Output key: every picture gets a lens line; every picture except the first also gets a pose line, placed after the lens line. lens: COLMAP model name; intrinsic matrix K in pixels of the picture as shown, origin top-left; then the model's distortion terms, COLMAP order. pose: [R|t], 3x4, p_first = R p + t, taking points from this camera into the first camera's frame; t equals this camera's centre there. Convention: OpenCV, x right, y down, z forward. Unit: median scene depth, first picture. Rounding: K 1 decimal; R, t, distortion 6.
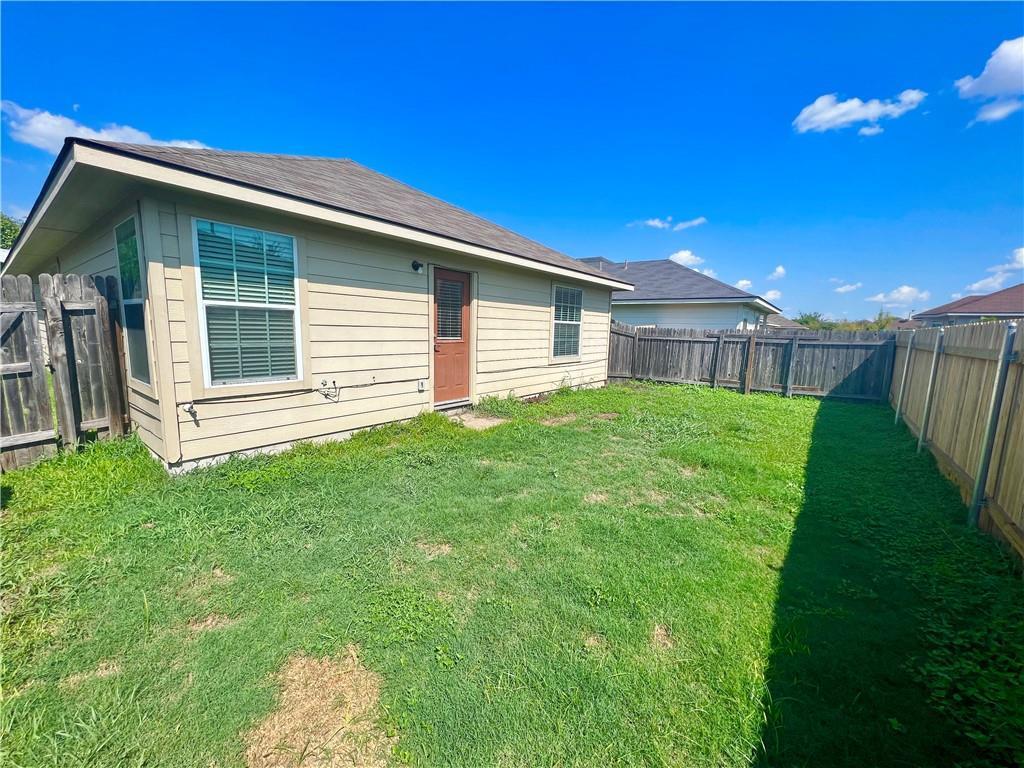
lens RADIAL K [[407.2, 0, 512.1], [0, 407.2, 384.5], [0, 0, 1]] dist [-0.002292, 0.001326]
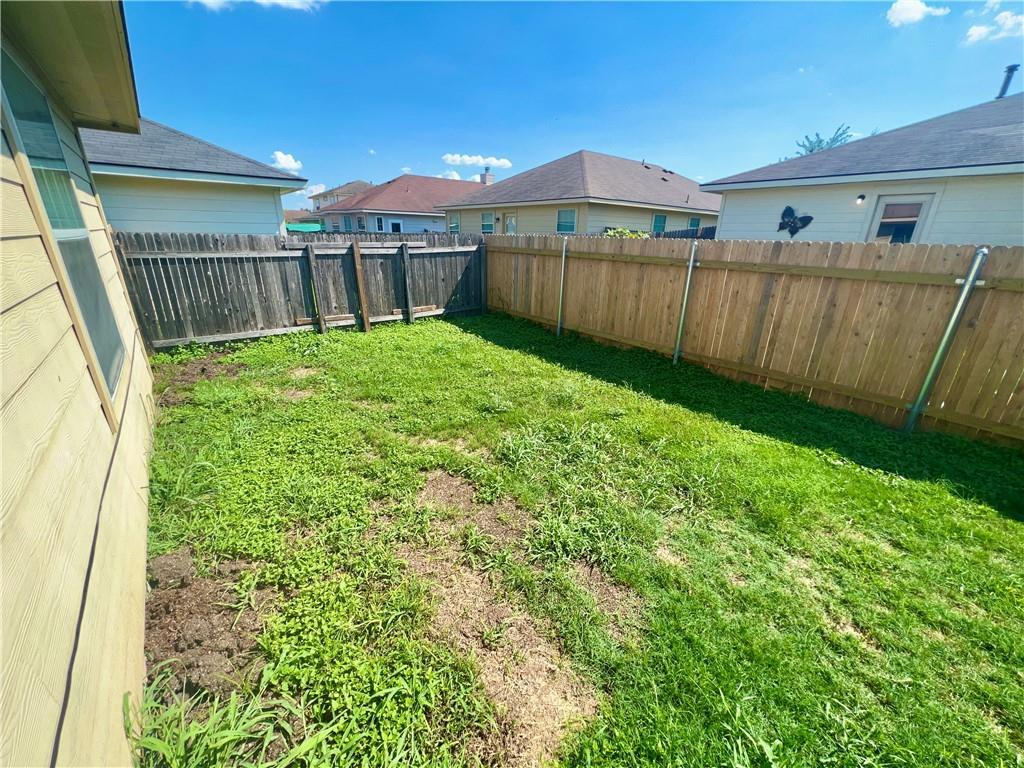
lens RADIAL K [[407.2, 0, 511.9], [0, 407.2, 384.7], [0, 0, 1]] dist [-0.002292, 0.001326]
pose [[0.216114, -0.356906, 0.908797, -0.047239], [0.125323, 0.933234, 0.336701, -0.093501], [-0.968292, 0.041127, 0.246413, 0.563328]]
